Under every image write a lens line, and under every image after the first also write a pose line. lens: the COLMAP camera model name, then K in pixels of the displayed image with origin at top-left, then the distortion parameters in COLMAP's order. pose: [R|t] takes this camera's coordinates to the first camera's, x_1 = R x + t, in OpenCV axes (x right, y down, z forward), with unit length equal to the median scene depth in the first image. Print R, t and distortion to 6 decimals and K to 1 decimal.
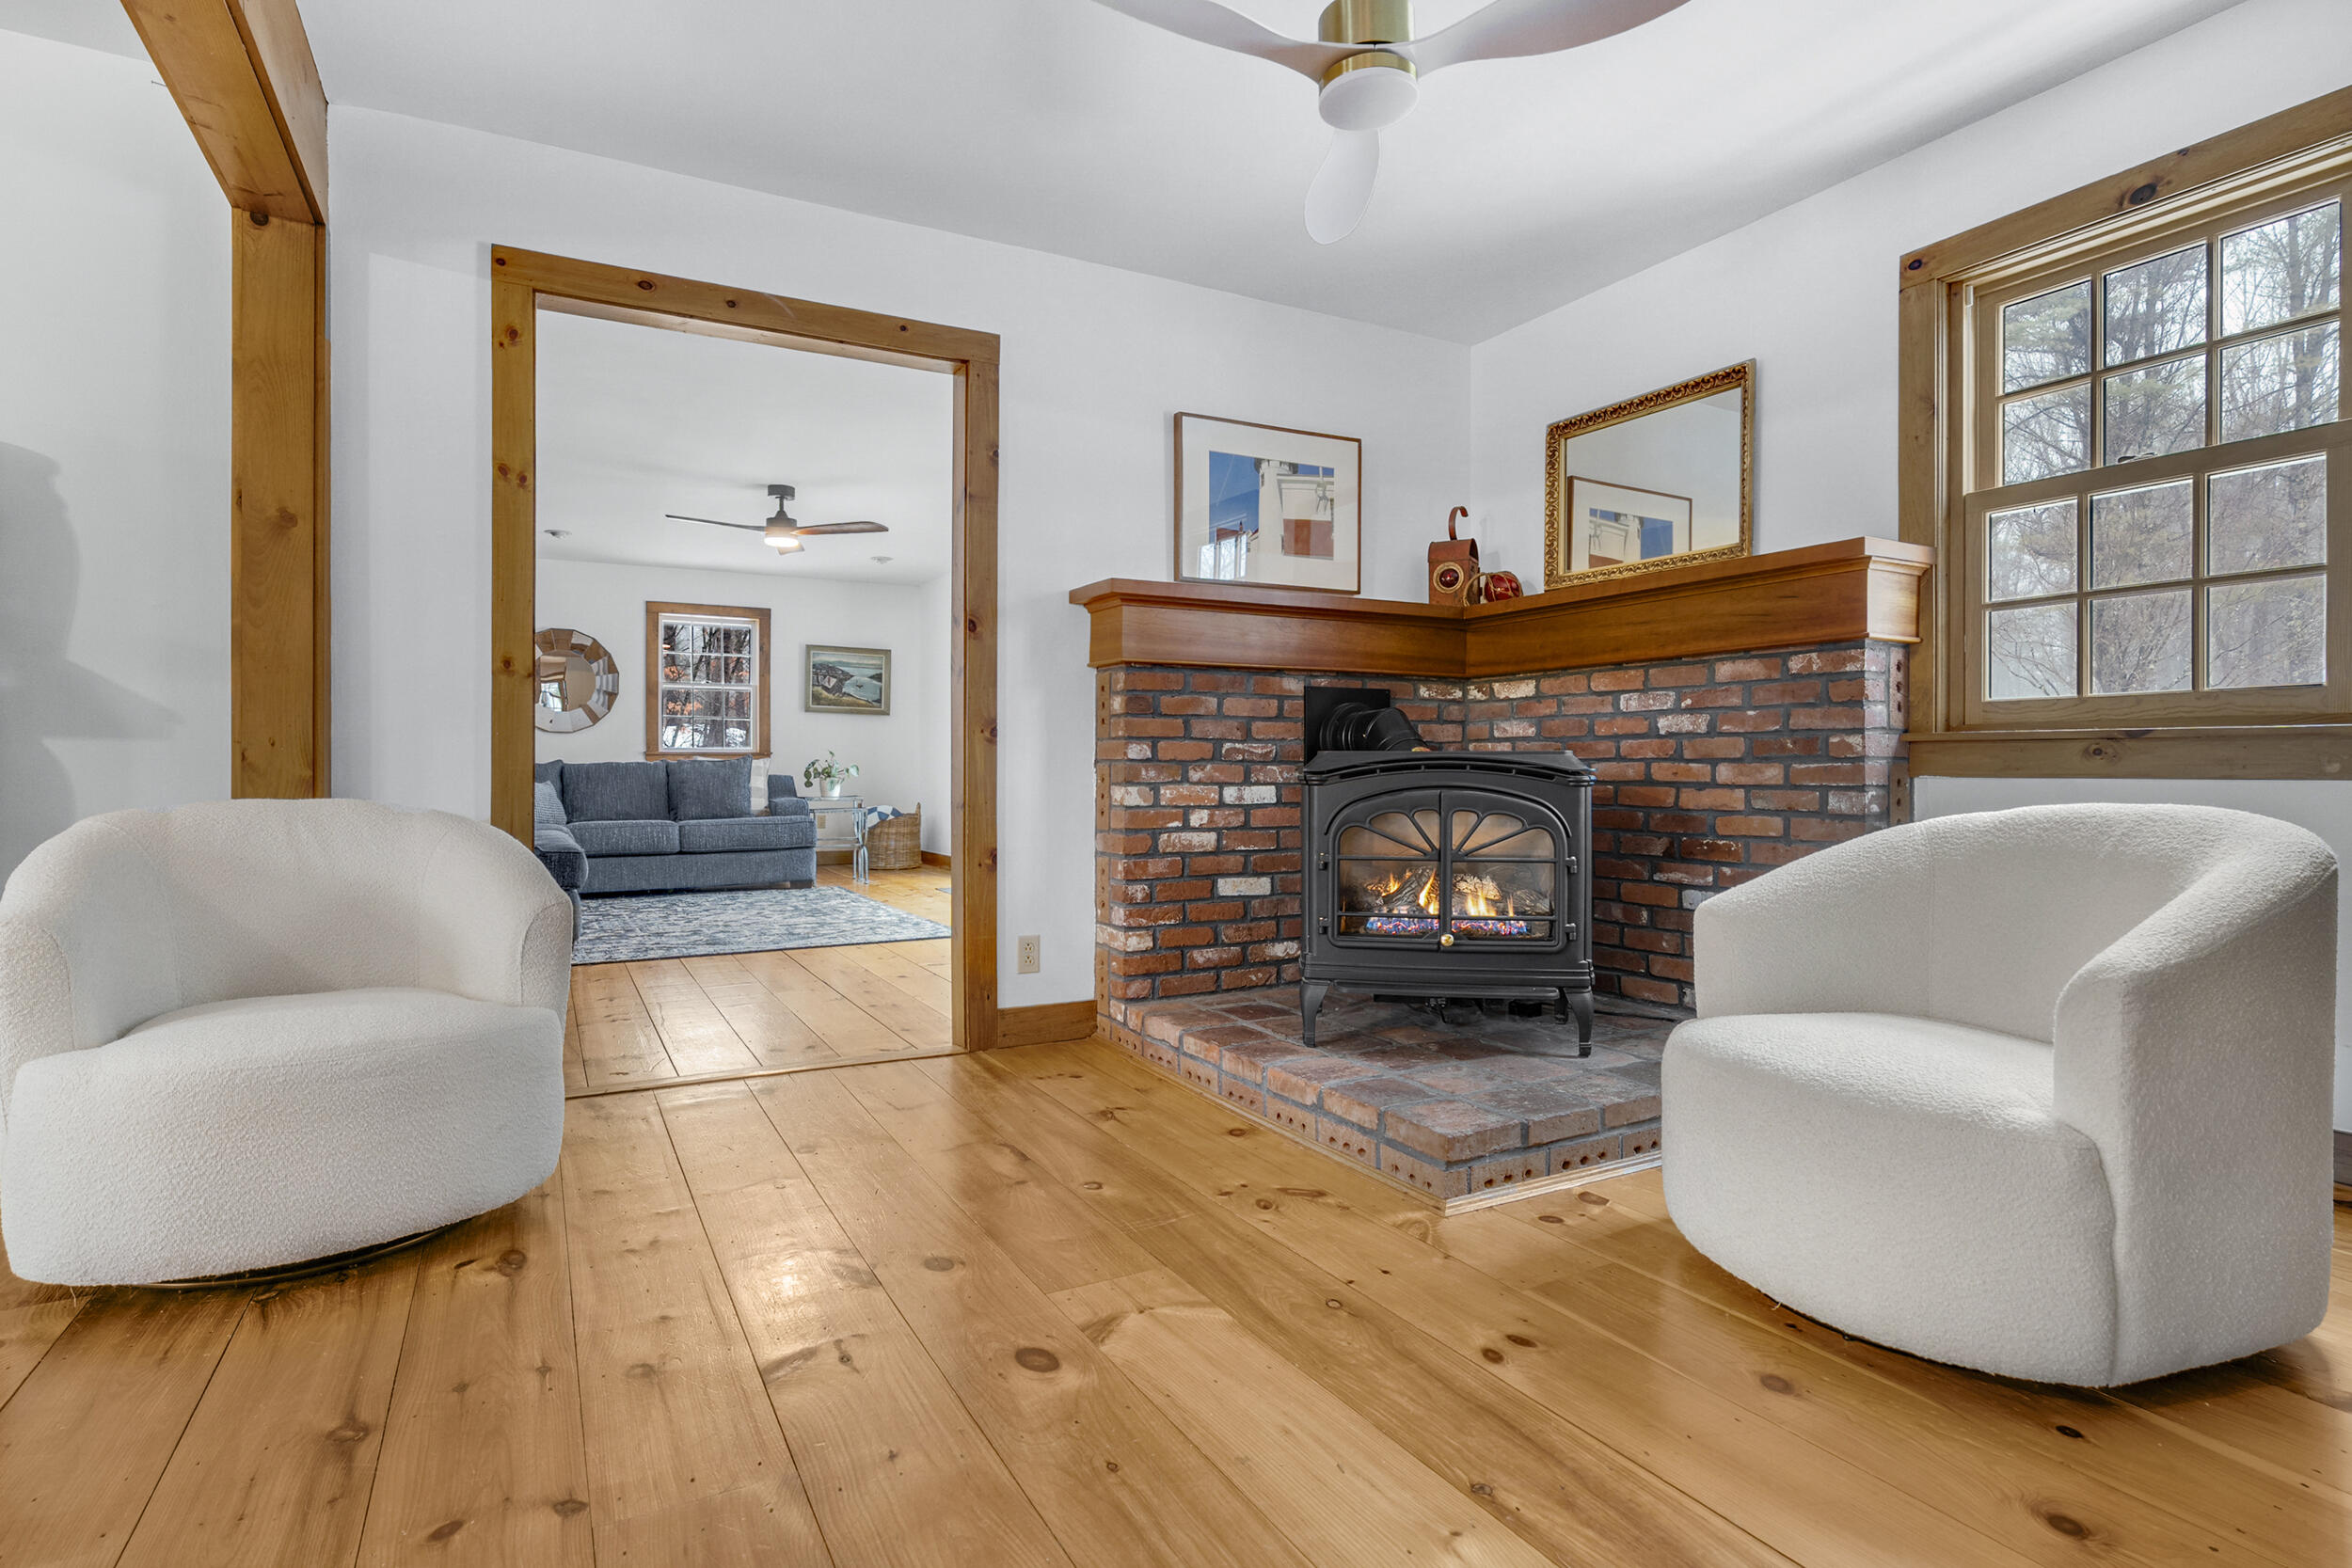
lens RADIAL K [[1155.8, 0, 1174.2], [0, 1155.8, 771.5], [0, 0, 1]] dist [-0.004200, 0.000978]
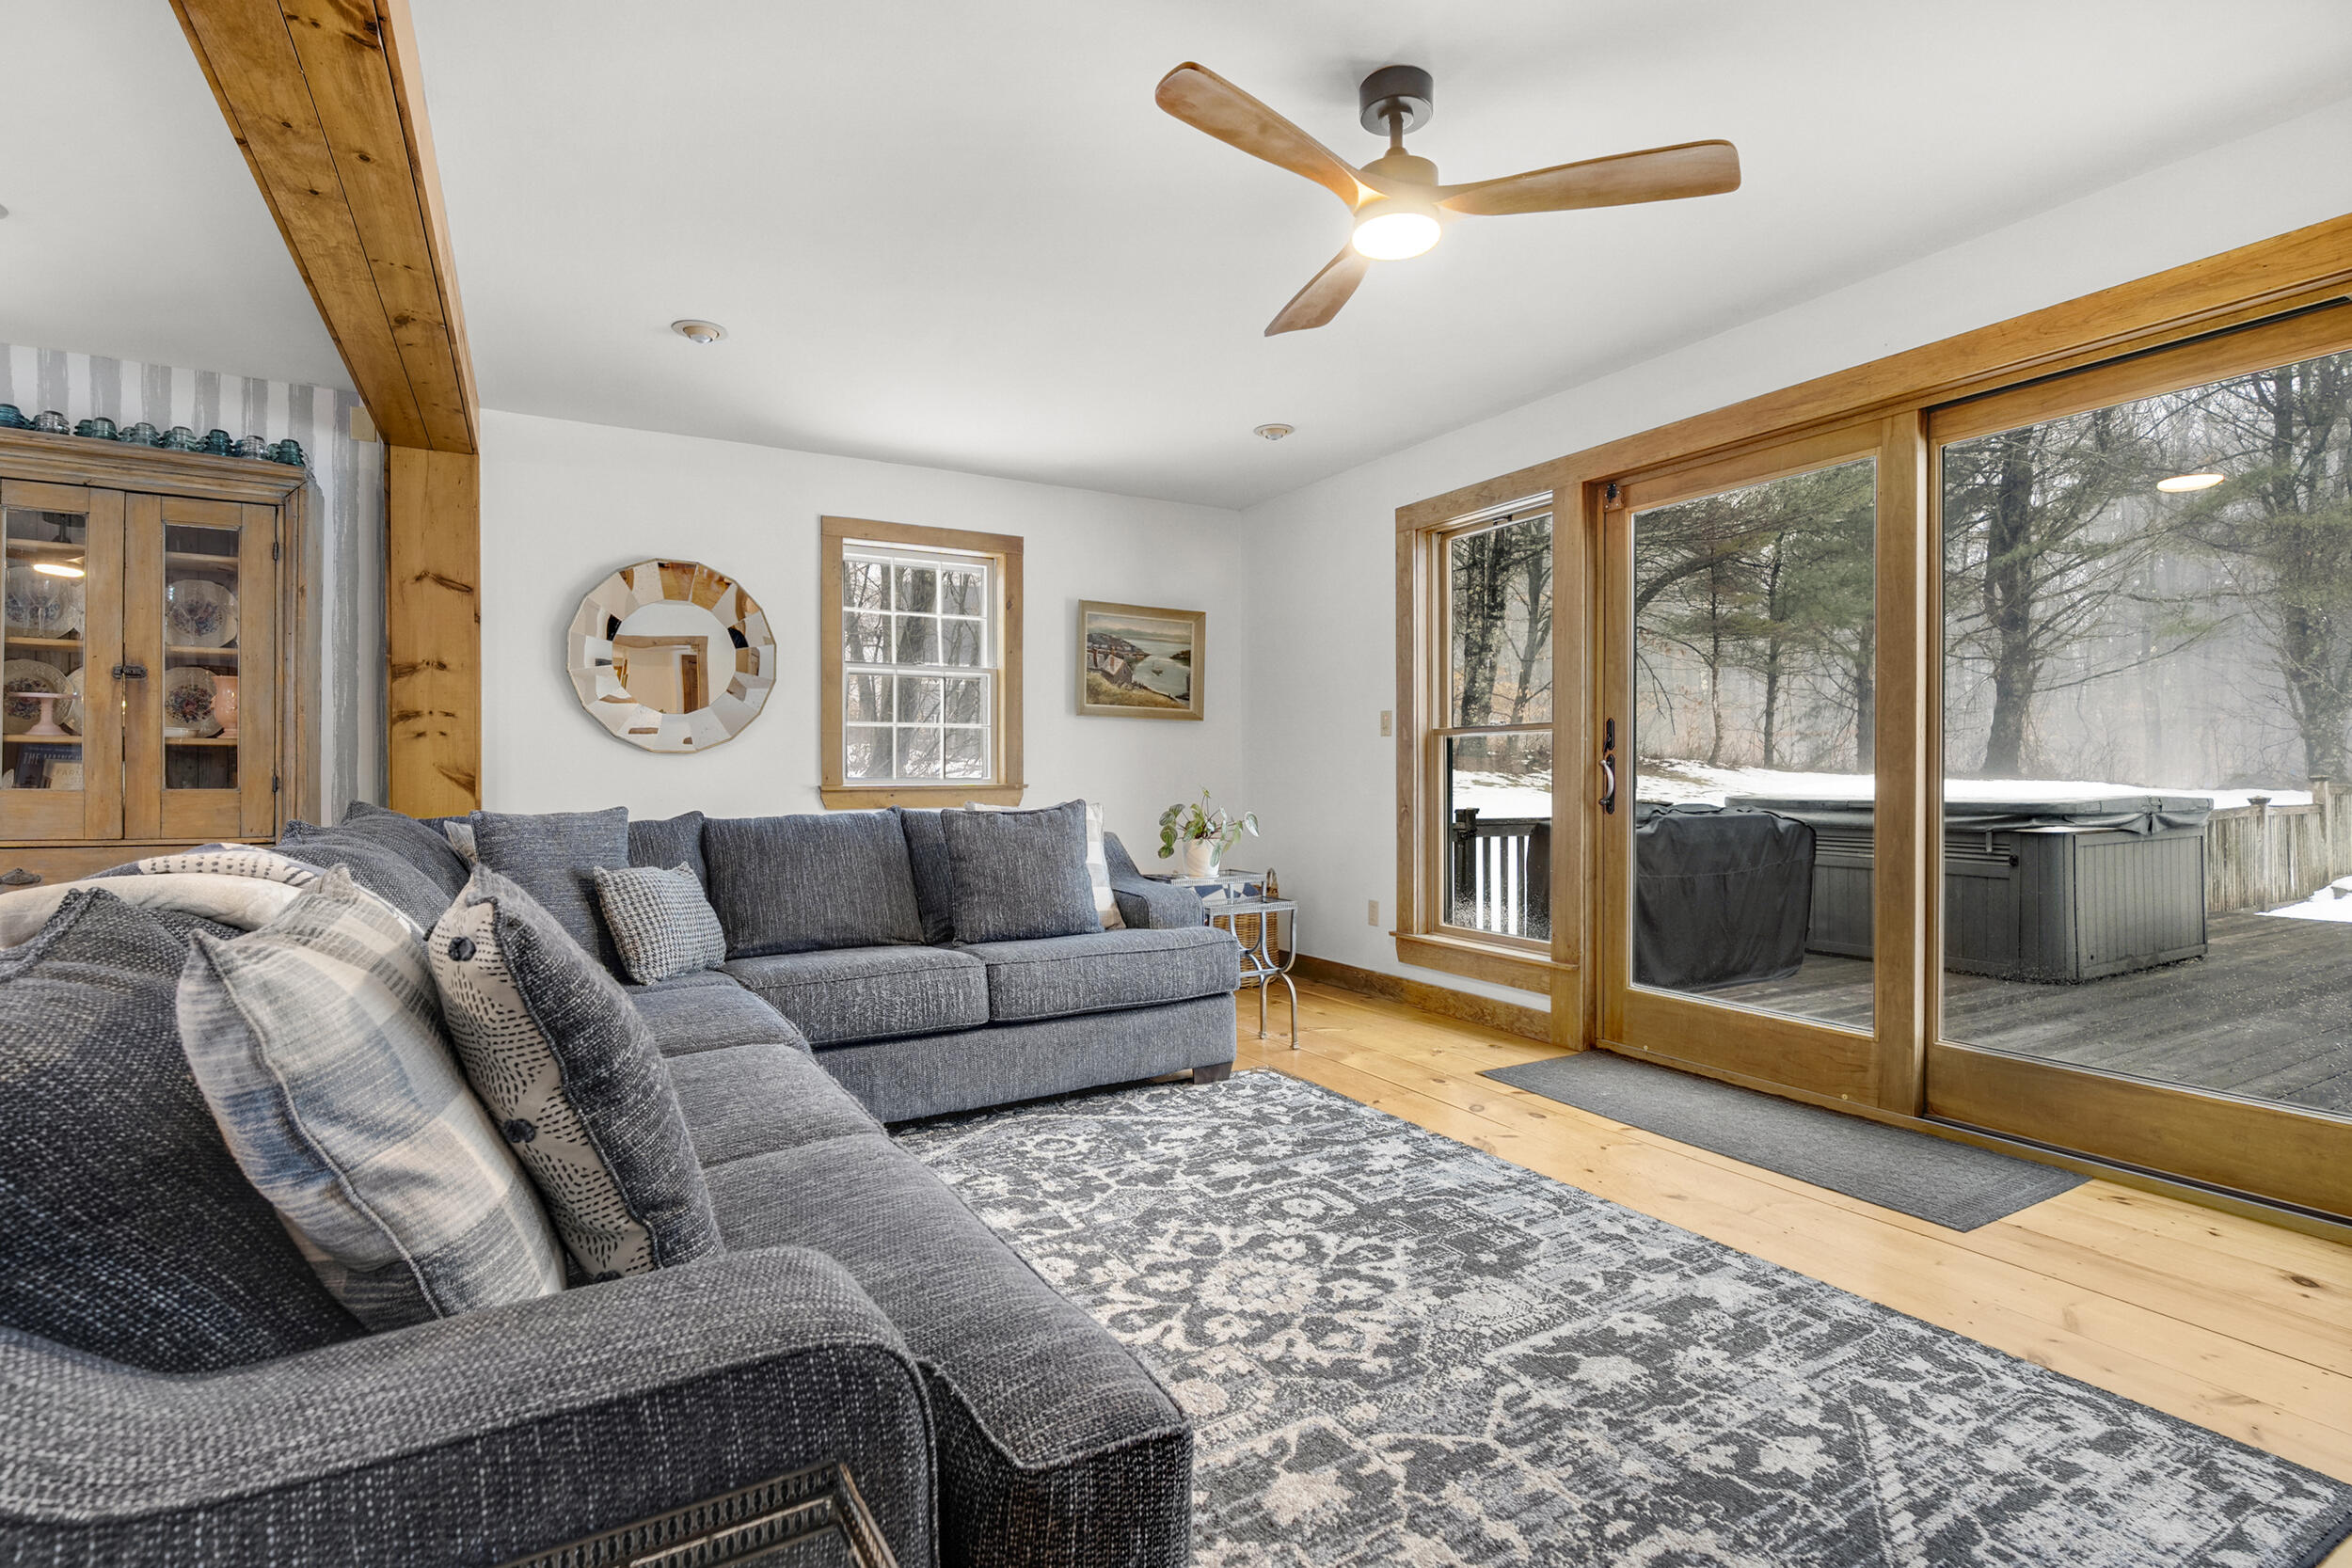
lens RADIAL K [[1122.6, 0, 1186.5], [0, 1122.6, 777.6], [0, 0, 1]] dist [-0.009877, 0.003098]
pose [[0.999859, -0.005911, 0.015736, -0.781717], [0.005976, 0.999974, -0.004097, -0.049855], [-0.015712, 0.004190, 0.999868, 1.236388]]
